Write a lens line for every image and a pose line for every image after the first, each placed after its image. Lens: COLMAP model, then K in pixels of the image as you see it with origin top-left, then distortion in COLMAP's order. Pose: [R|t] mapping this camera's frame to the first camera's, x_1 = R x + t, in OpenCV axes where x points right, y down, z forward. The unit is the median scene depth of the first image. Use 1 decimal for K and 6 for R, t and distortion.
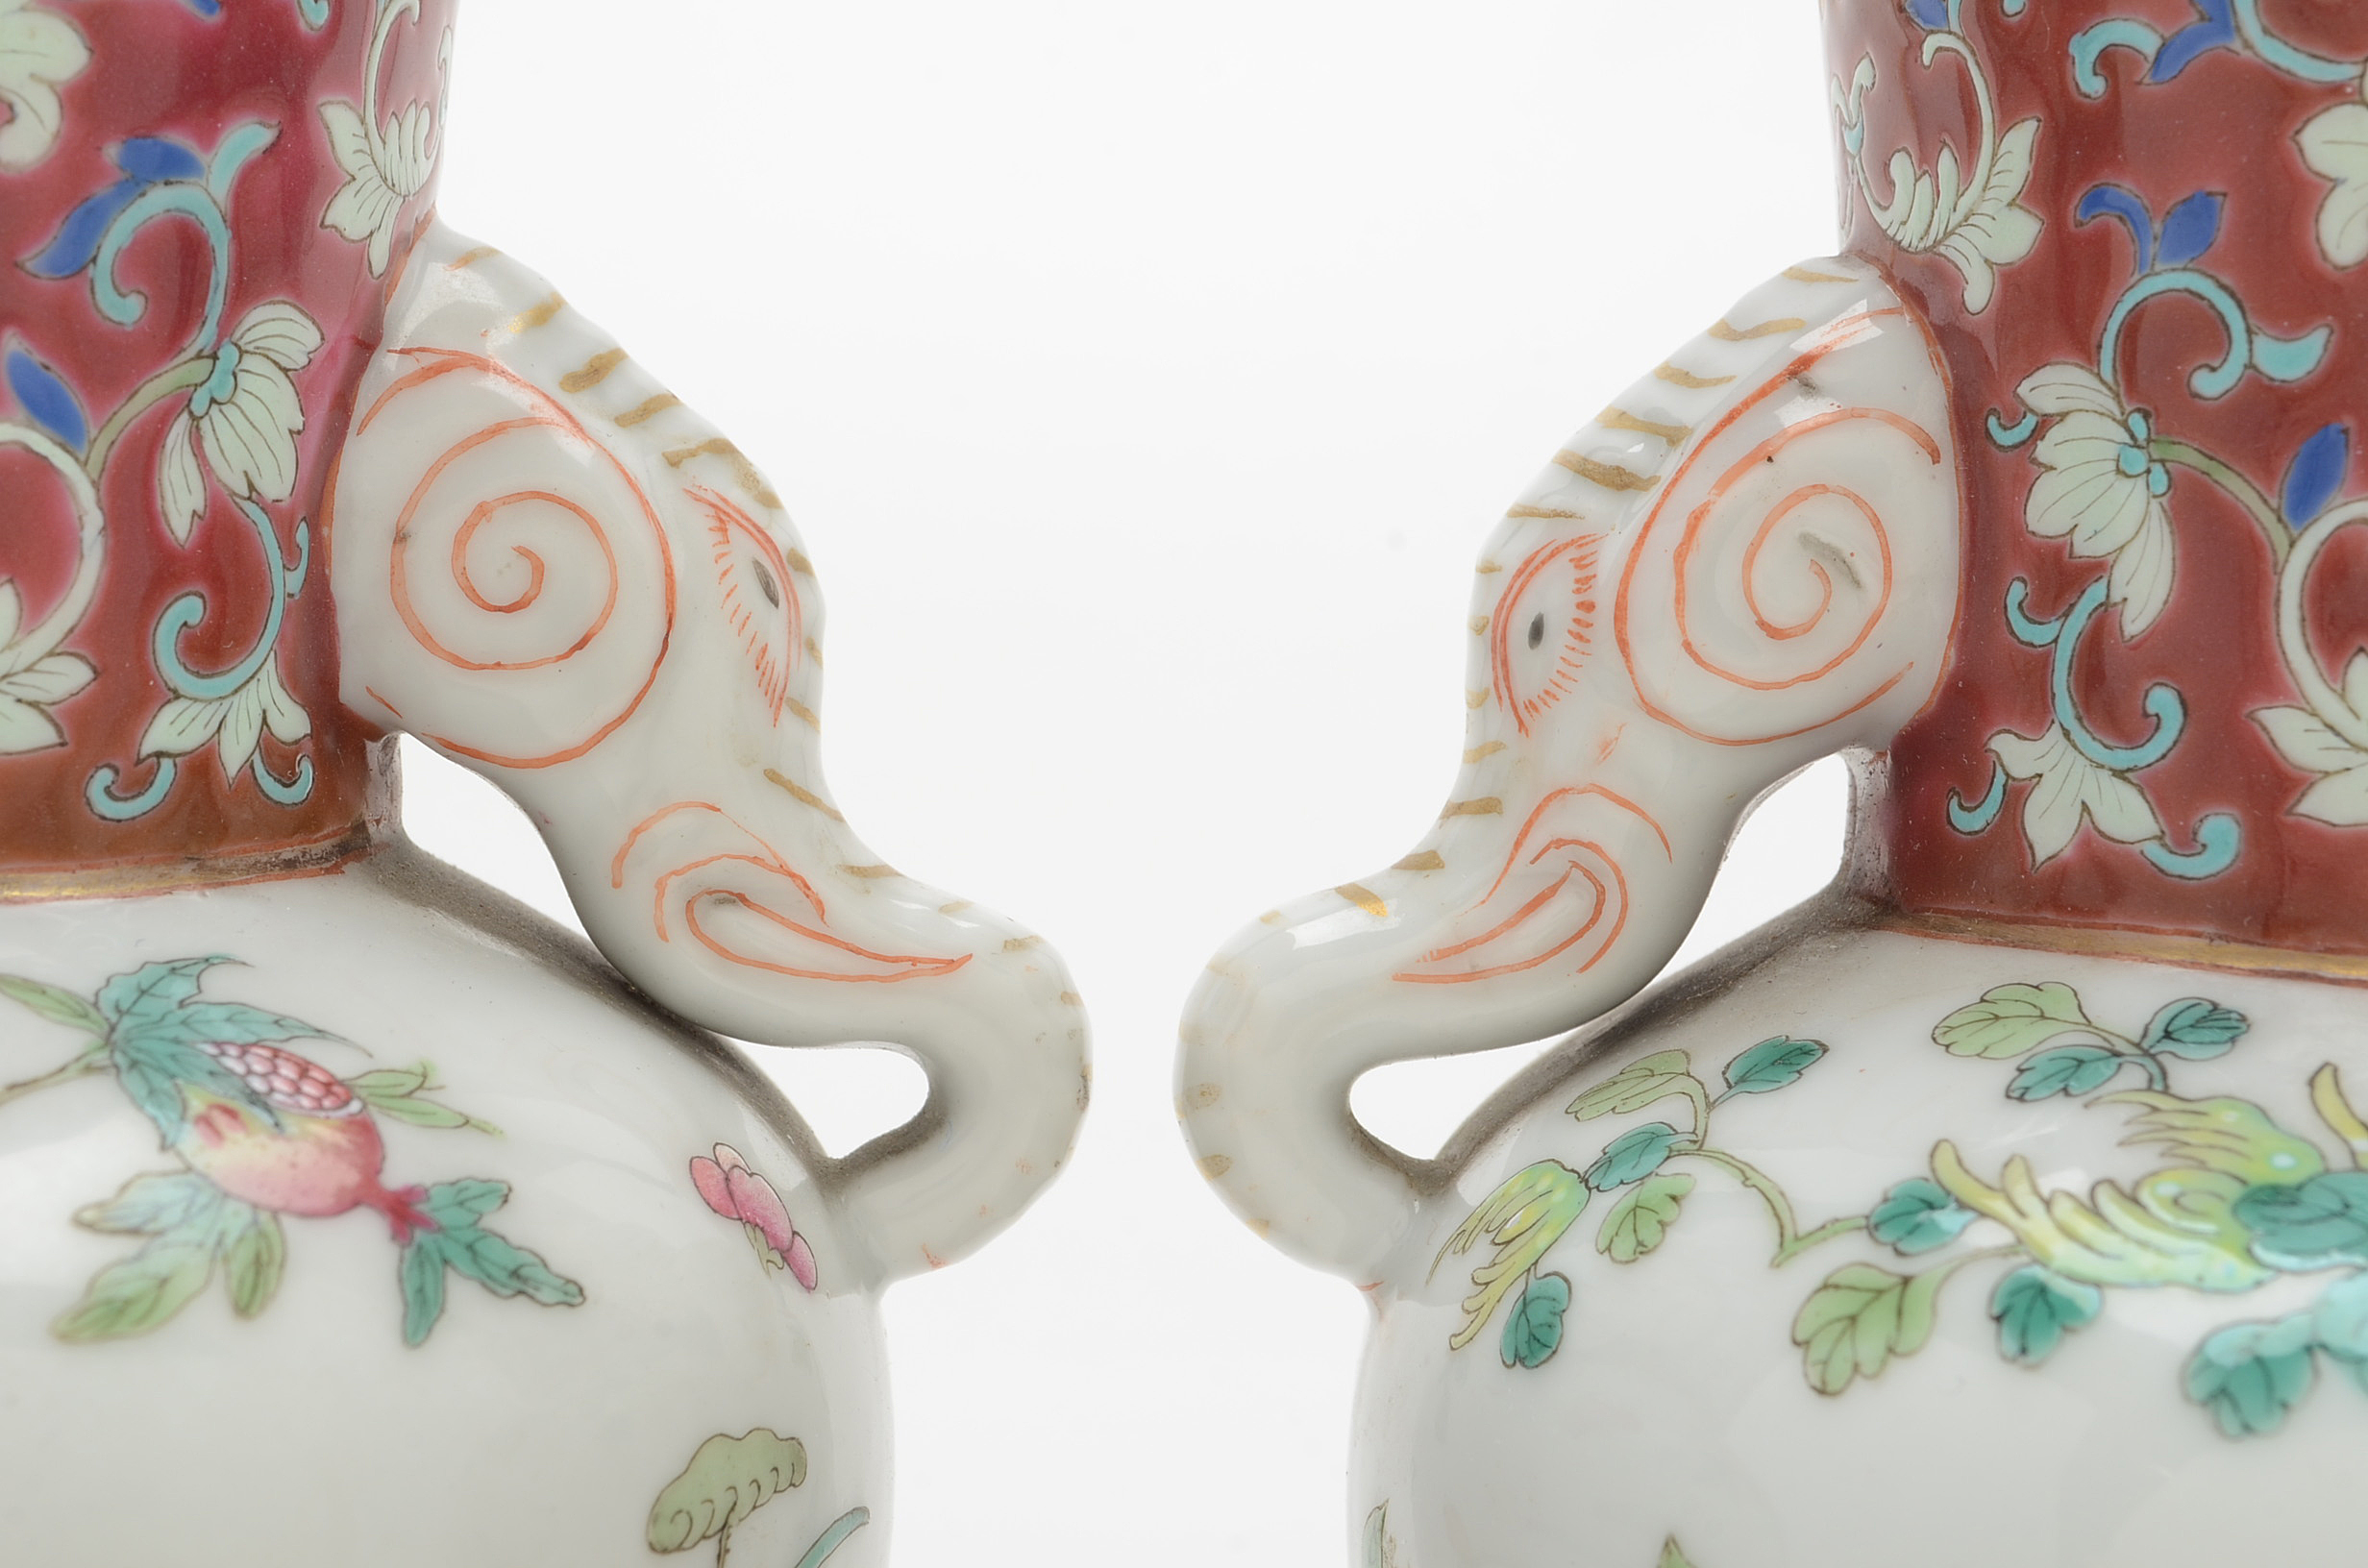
lens RADIAL K [[5211.7, 0, 1184.0], [0, 5211.7, 784.0], [0, 0, 1]] dist [0.011603, 0.034860]
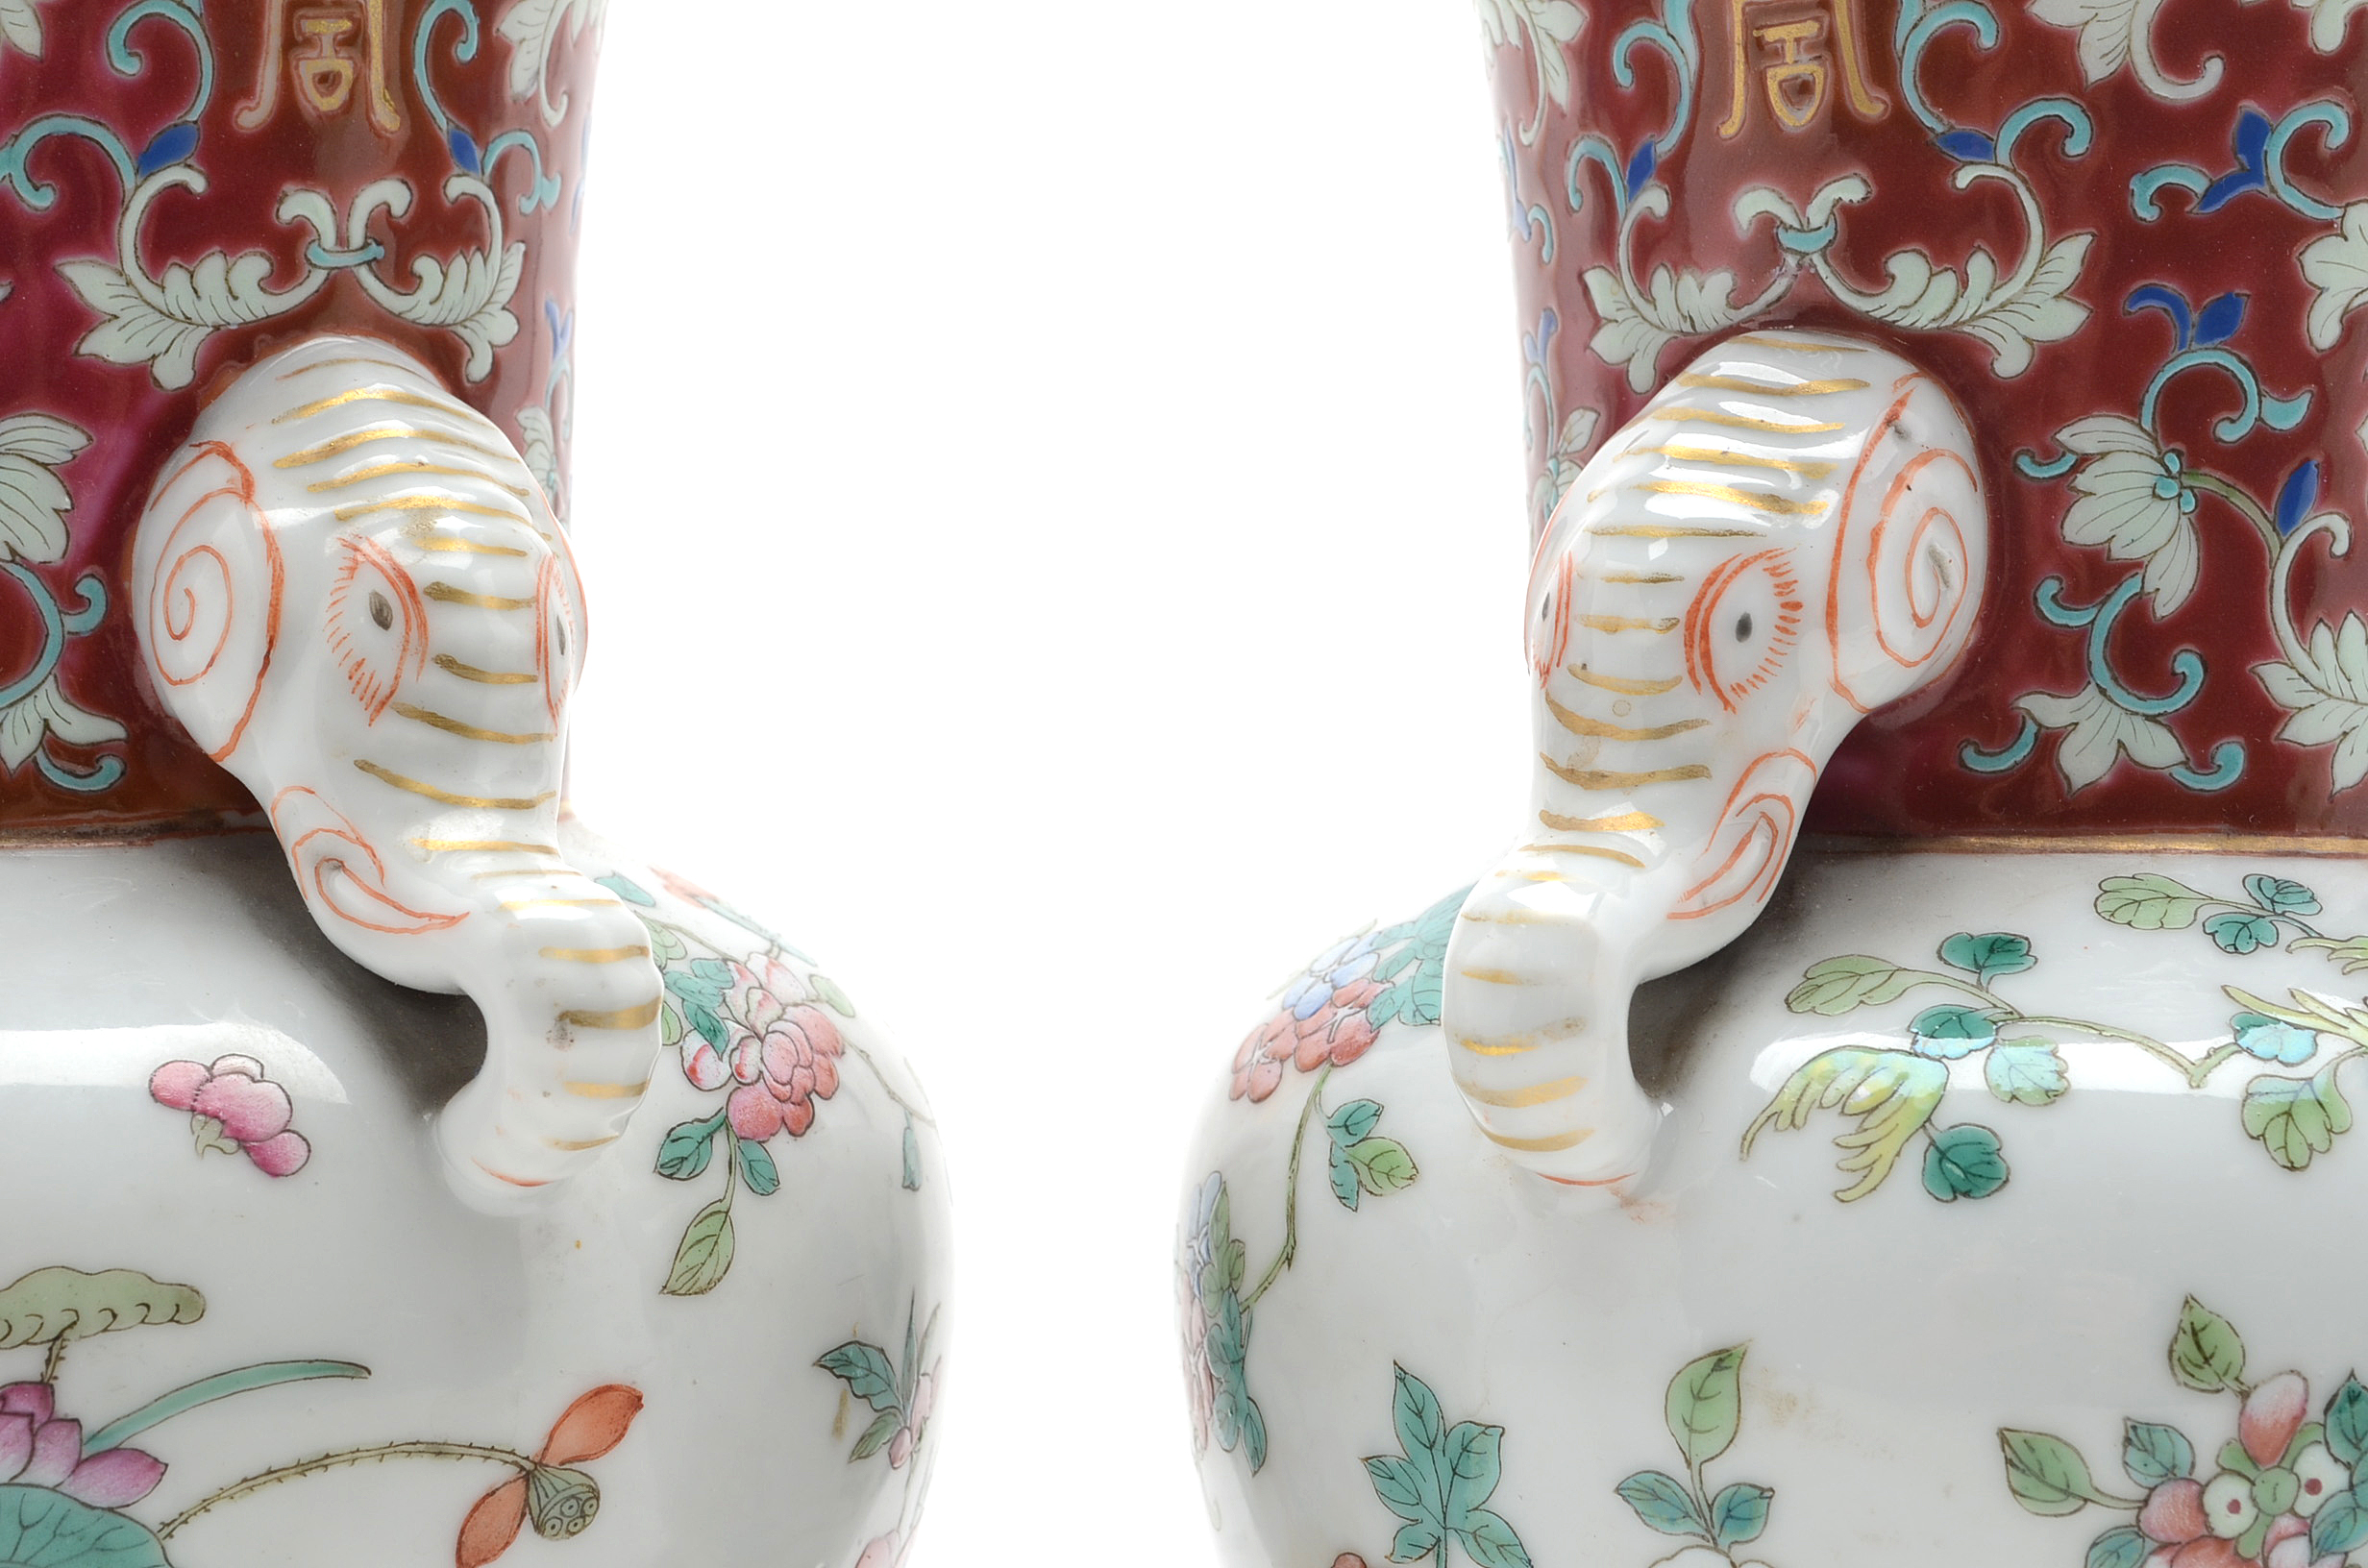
lens RADIAL K [[5223.9, 0, 1184.0], [0, 5223.9, 784.0], [0, 0, 1]] dist [0.050108, -0.082547]
pose [[0.598168, -0.040252, 0.800359, -1.063379], [0.059264, 0.998225, 0.005910, -0.007817], [-0.799177, 0.043898, 0.599491, 0.383867]]
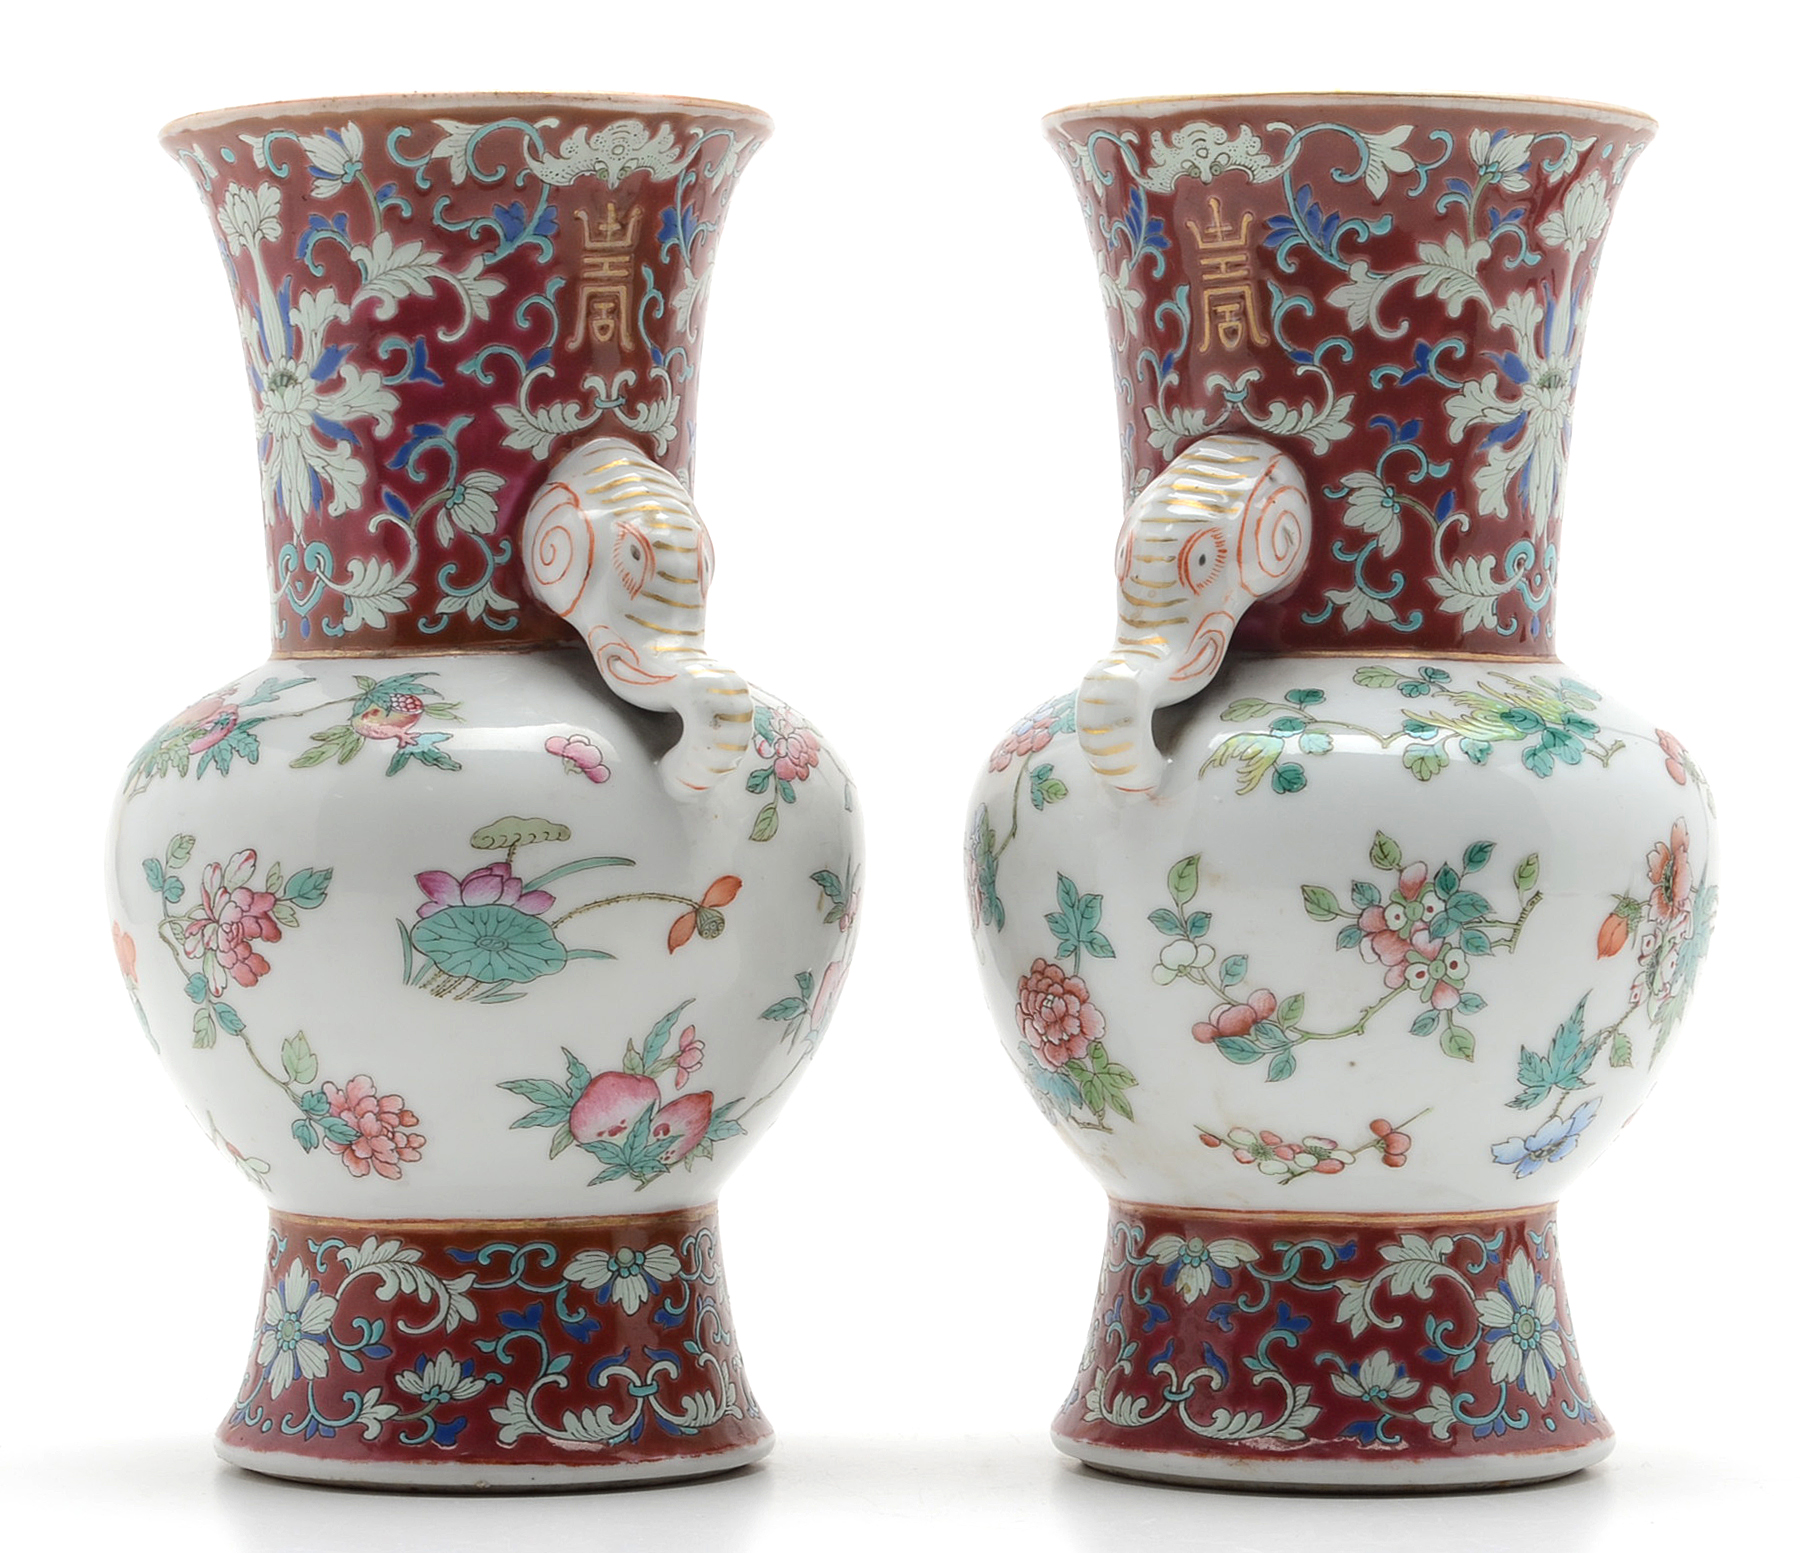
lens RADIAL K [[5454.2, 0, 908.0], [0, 5454.2, 776.5], [0, 0, 1]] dist [0.011054, -0.082613]
pose [[0.606618, -0.029201, 0.794457, -2.644864], [0.058356, 0.998265, -0.007866, 0.114519], [-0.792849, 0.051133, 0.607270, -0.788498]]
